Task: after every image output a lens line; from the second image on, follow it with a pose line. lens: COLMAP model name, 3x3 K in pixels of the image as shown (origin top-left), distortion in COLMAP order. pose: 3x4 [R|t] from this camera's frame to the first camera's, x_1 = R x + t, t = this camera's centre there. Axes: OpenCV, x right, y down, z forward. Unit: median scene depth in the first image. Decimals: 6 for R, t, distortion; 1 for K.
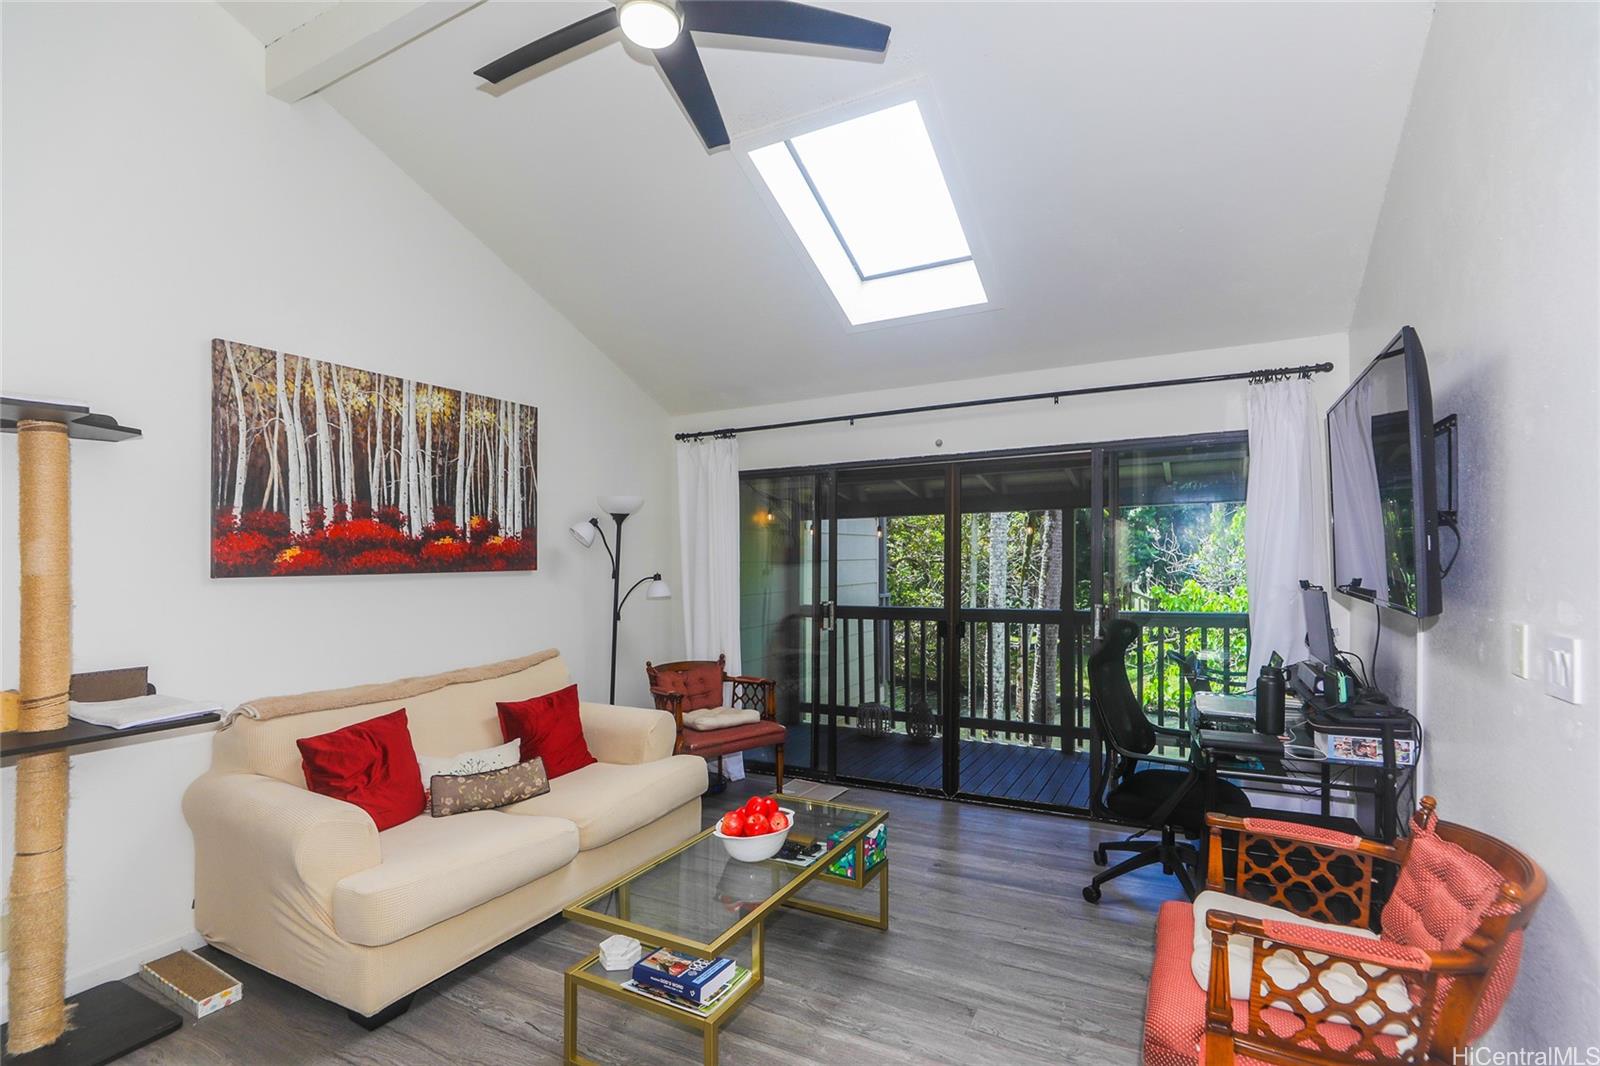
lens RADIAL K [[738.3, 0, 808.6], [0, 738.3, 564.9], [0, 0, 1]] dist [-0.028379, 0.011616]
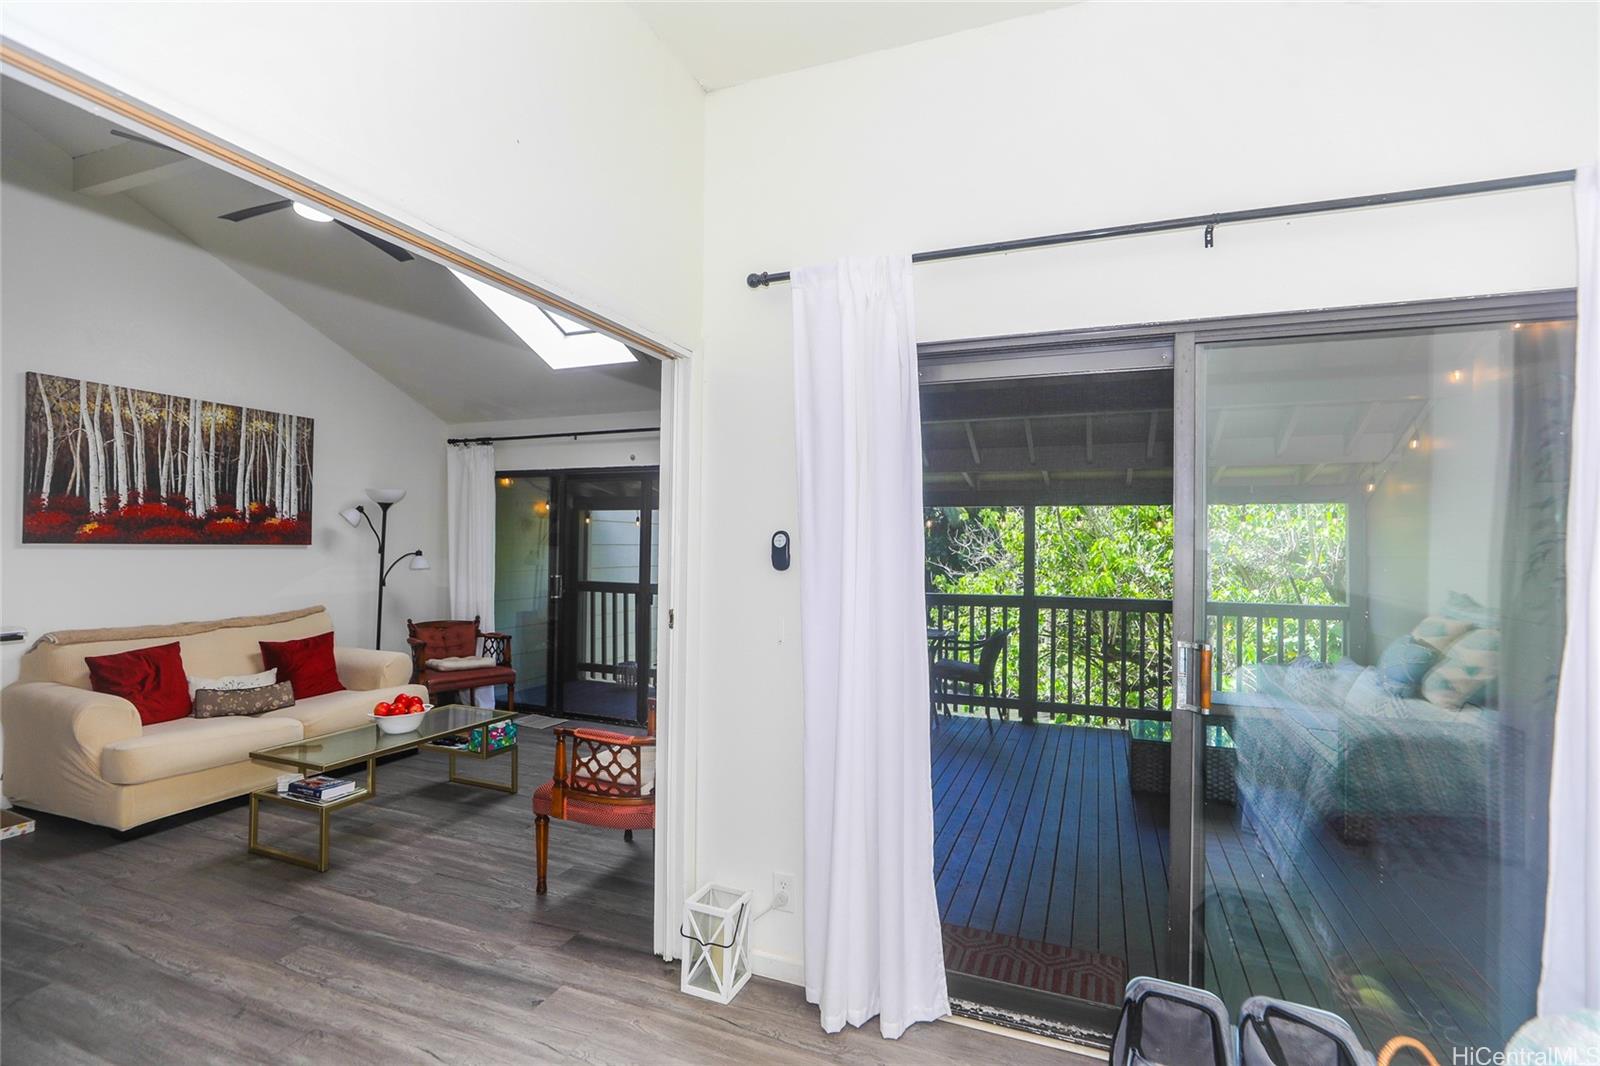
lens RADIAL K [[738.3, 0, 796.7], [0, 738.3, 554.9], [0, 0, 1]] dist [-0.028379, 0.011616]
pose [[0.994604, 0.024706, 0.100759, 0.450782], [-0.025105, 0.999681, 0.002700, -0.000051], [-0.100660, -0.005215, 0.994907, -0.466480]]
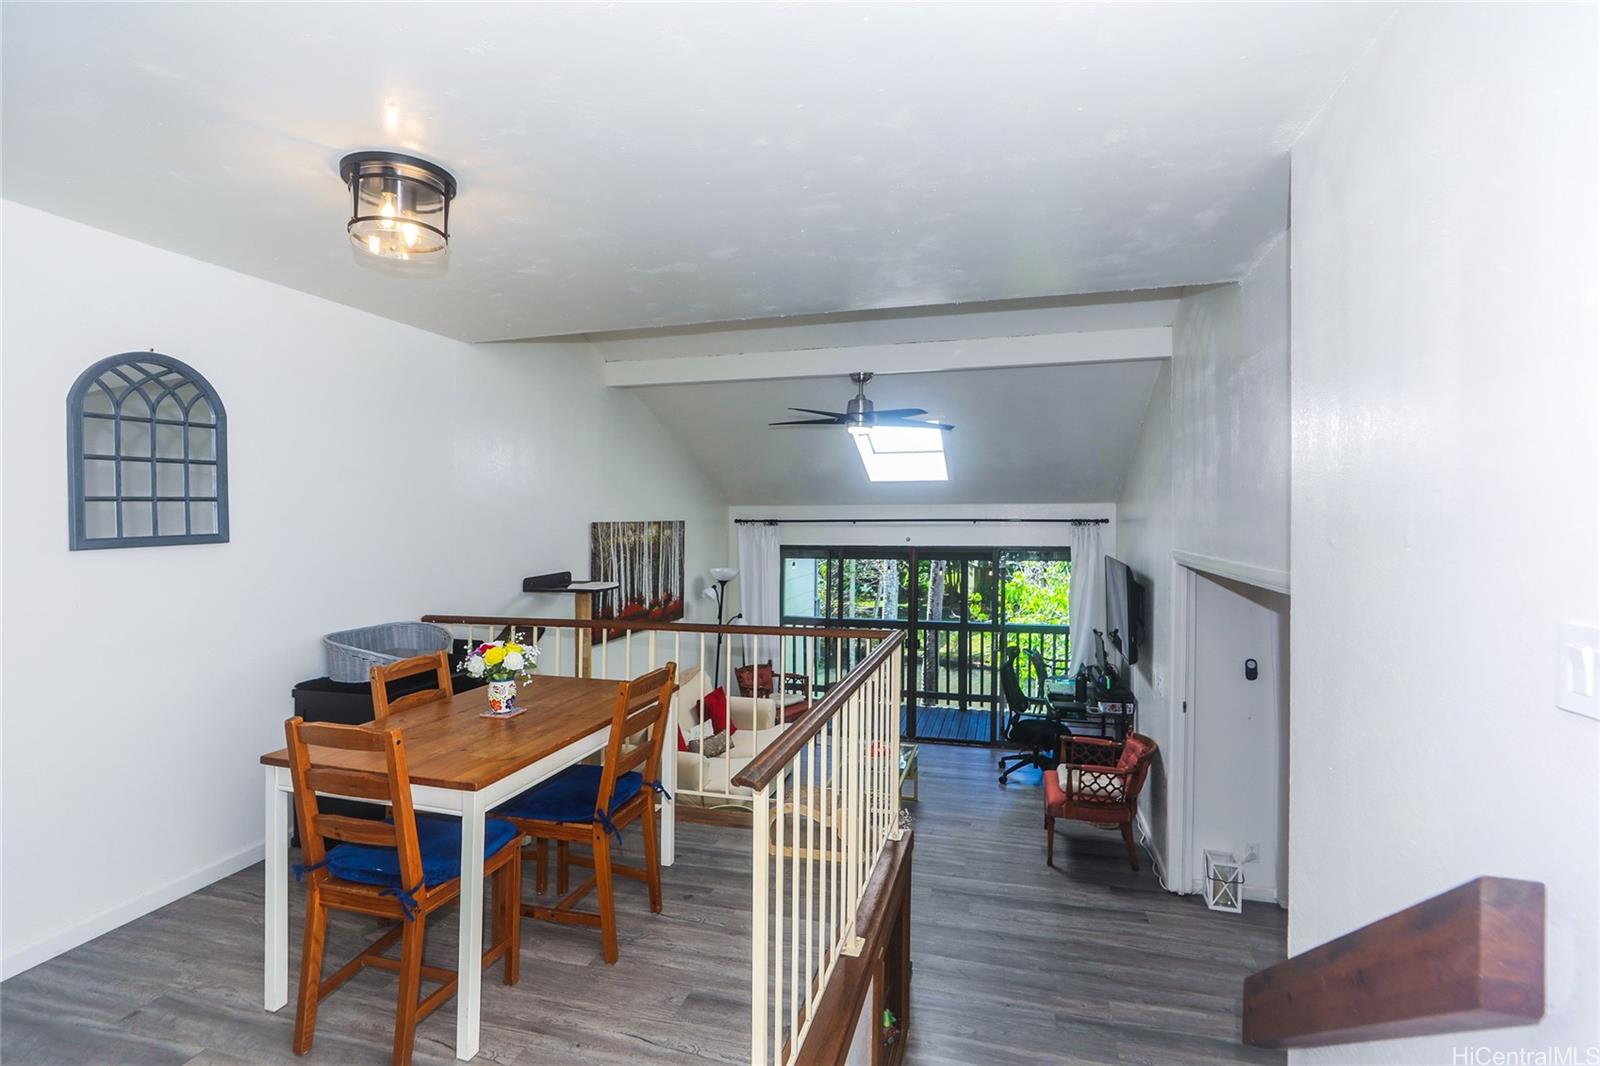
lens RADIAL K [[738.3, 0, 784.1], [0, 738.3, 527.7], [0, 0, 1]] dist [-0.028379, 0.011616]
pose [[0.981674, 0.002892, 0.190544, -0.600983], [-0.004135, 0.999973, 0.006123, -0.269835], [-0.190521, -0.006799, 0.981660, -0.897769]]
